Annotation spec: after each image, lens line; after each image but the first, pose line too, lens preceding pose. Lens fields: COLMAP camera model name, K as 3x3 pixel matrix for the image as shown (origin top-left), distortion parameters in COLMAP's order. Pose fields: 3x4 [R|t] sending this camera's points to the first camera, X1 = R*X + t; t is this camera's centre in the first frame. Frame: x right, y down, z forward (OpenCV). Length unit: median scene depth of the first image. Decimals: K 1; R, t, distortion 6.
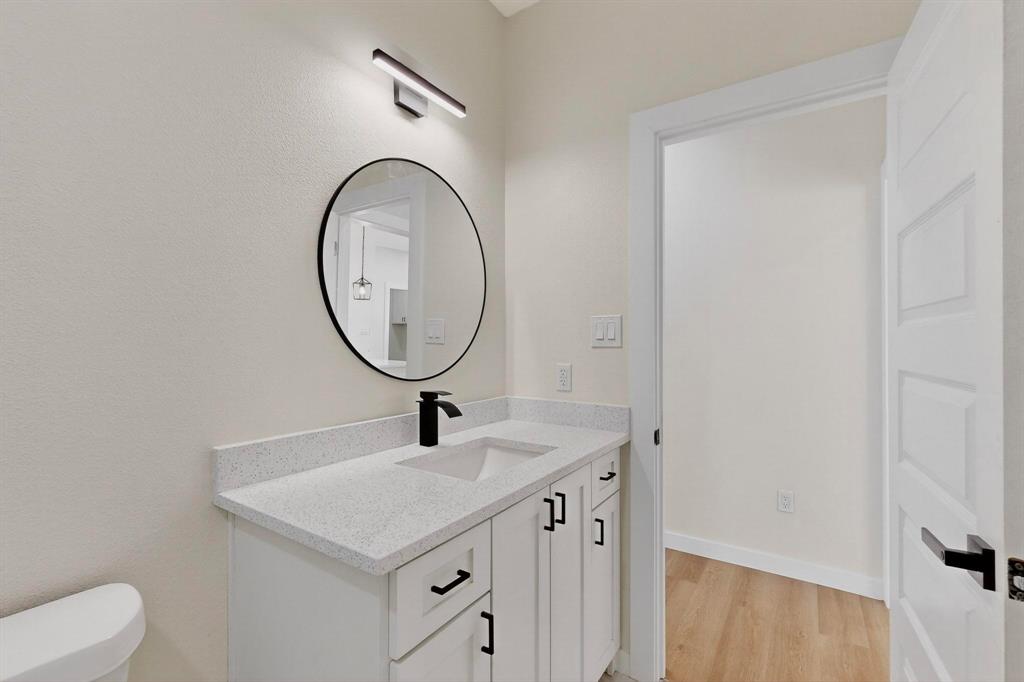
lens RADIAL K [[450.0, 0, 512.1], [0, 450.0, 337.4], [0, 0, 1]] dist [0.022653, -0.000570]
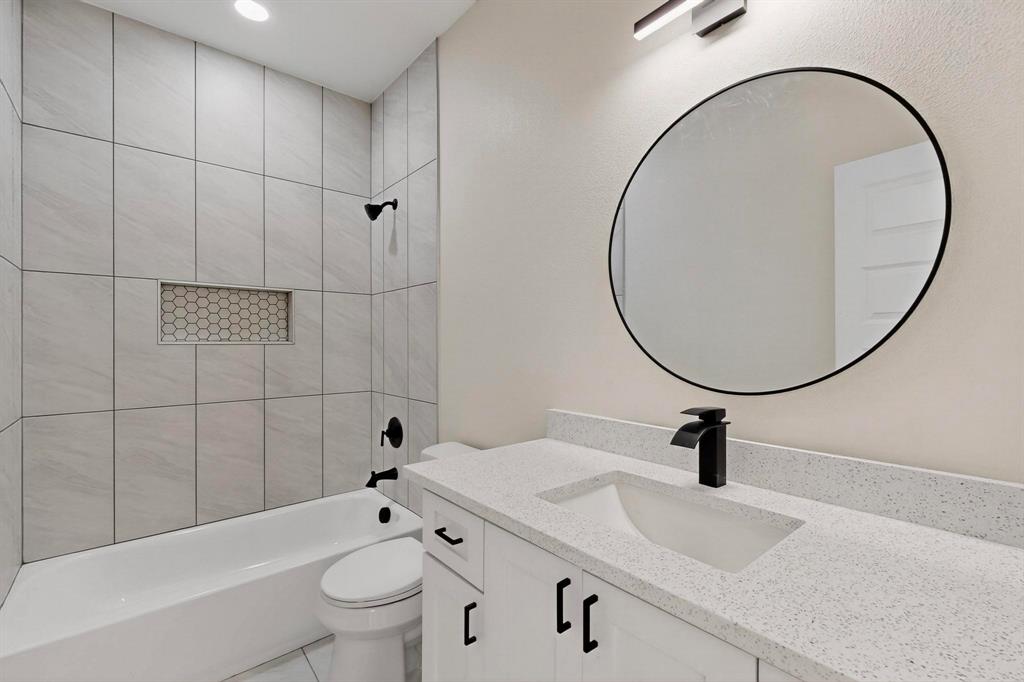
lens RADIAL K [[450.0, 0, 514.7], [0, 450.0, 343.0], [0, 0, 1]] dist [0.022653, -0.000570]
pose [[-0.273241, 0.001978, -0.961944, 0.723236], [0.004957, 0.999988, 0.000648, 0.015714], [0.961933, -0.004591, -0.273248, 1.106465]]
